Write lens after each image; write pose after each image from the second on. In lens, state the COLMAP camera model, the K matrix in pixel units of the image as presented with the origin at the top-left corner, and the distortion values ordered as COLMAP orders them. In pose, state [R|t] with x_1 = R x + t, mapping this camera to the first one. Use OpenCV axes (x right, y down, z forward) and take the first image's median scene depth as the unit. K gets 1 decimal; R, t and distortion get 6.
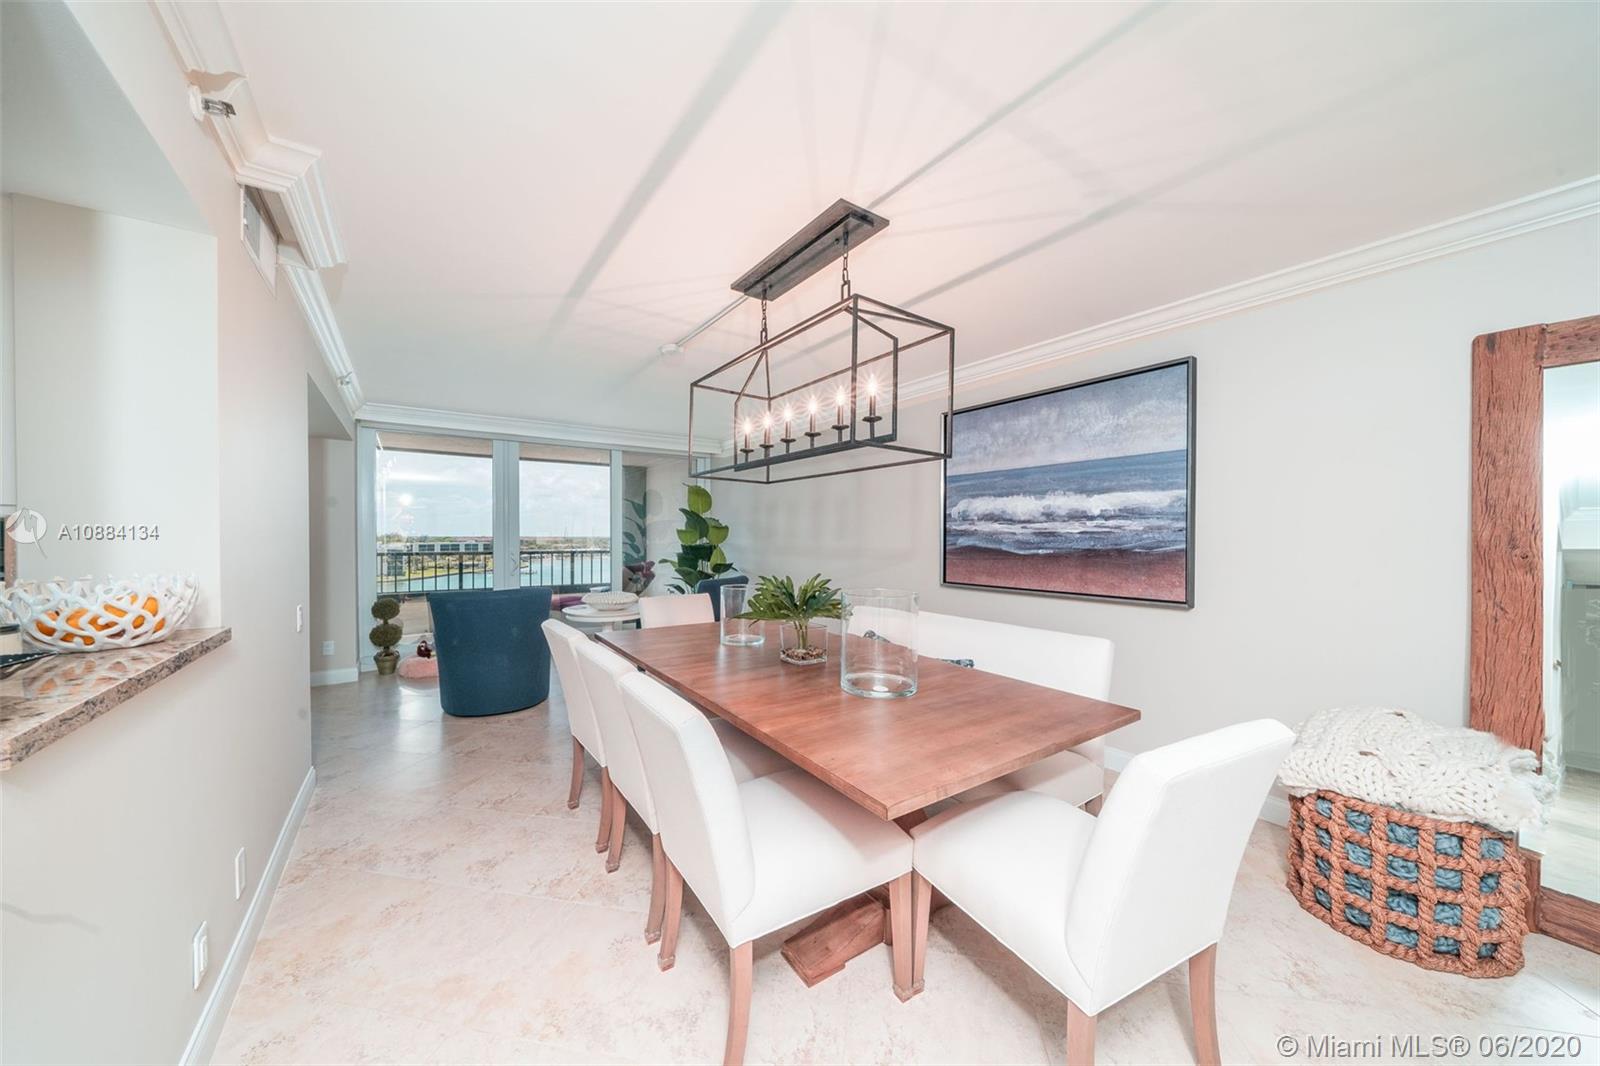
lens RADIAL K [[545.3, 0, 800.0], [0, 545.3, 533.0], [0, 0, 1]] dist [0.000189, -0.000004]
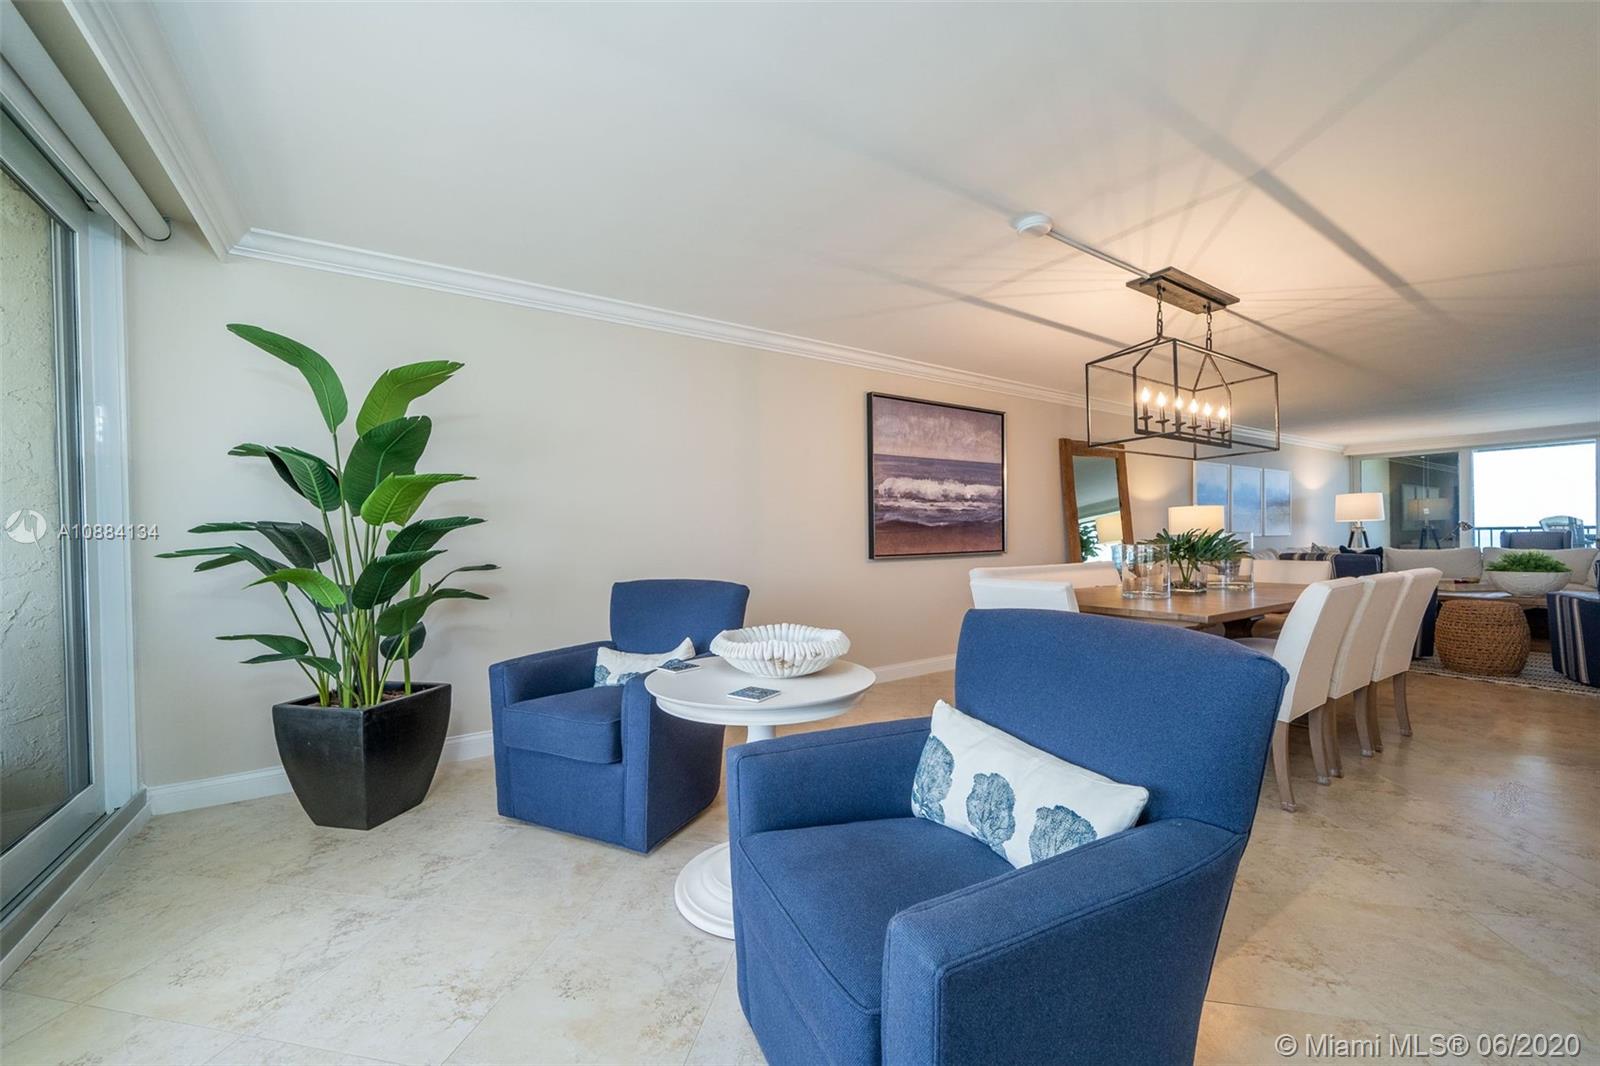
lens RADIAL K [[611.3, 0, 792.5], [0, 611.3, 545.9], [0, 0, 1]] dist [-0.002697, -0.000364]
pose [[0.033432, -0.012345, 0.999365, -1.056194], [0.014730, 0.999821, 0.011858, 0.064786], [-0.999332, 0.014325, 0.033607, 1.311714]]
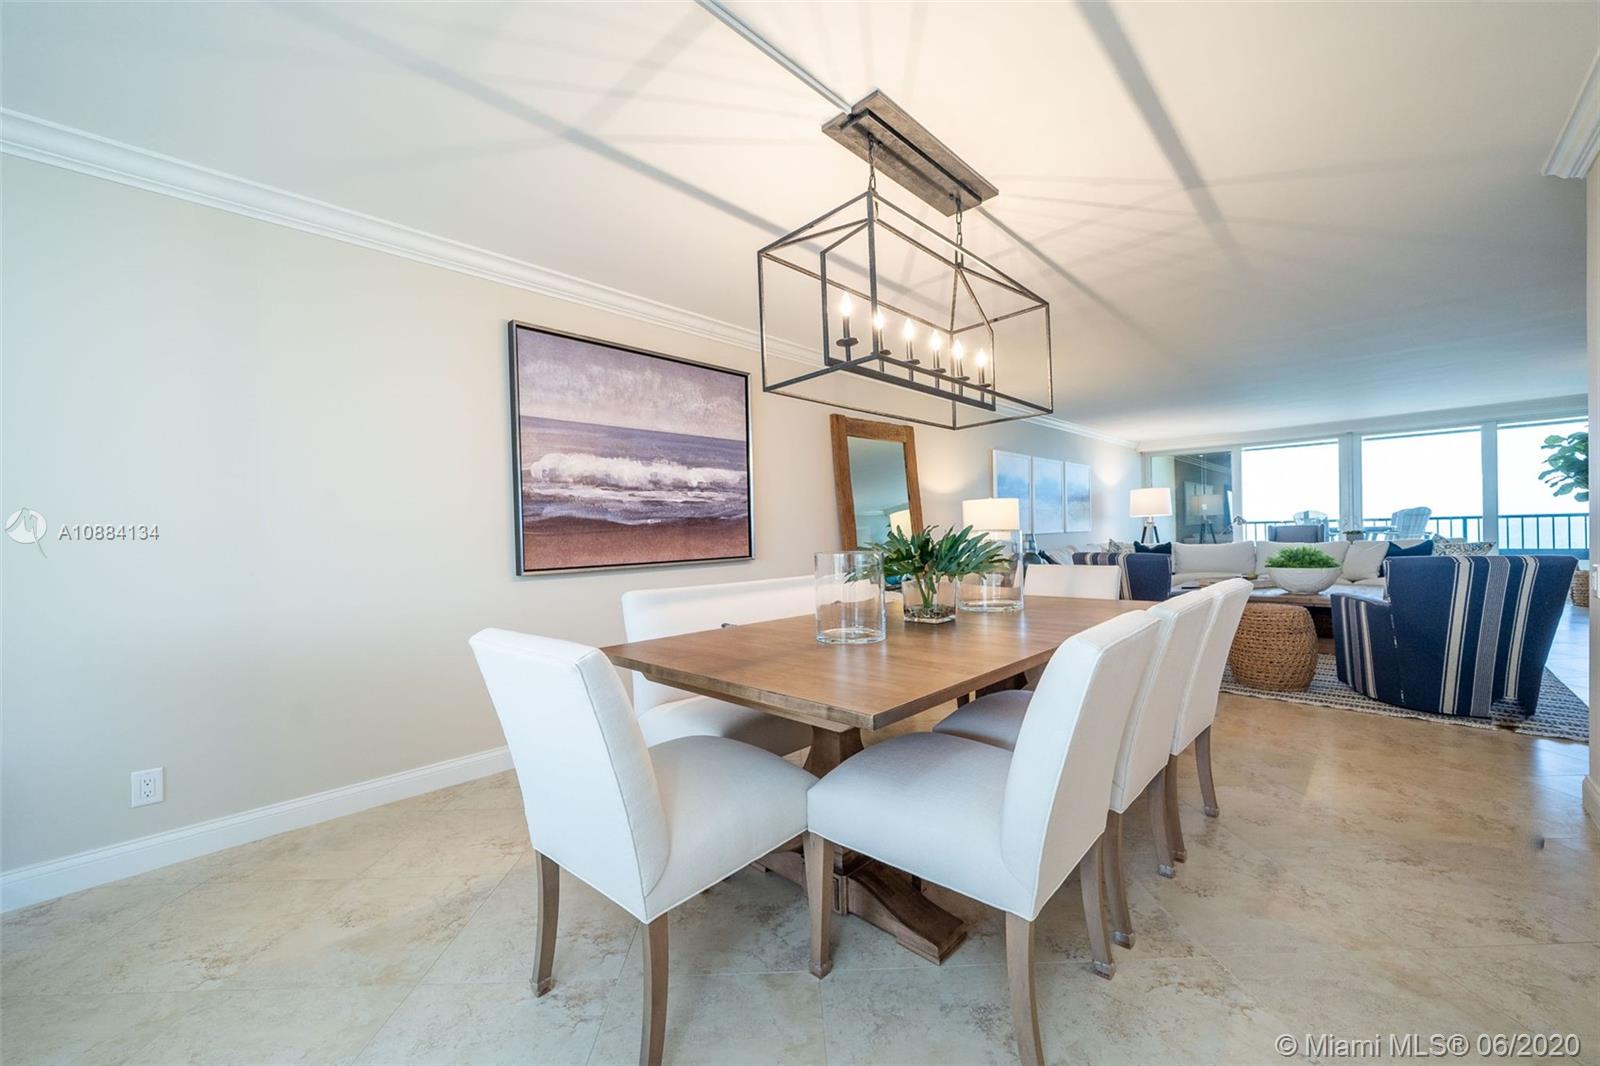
lens RADIAL K [[611.3, 0, 792.5], [0, 611.3, 545.9], [0, 0, 1]] dist [-0.002697, -0.000364]
pose [[-0.183850, -0.012125, 0.982879, -0.640759], [0.027157, 0.999480, 0.017409, 0.064634], [-0.982579, 0.029893, -0.183425, 0.950955]]
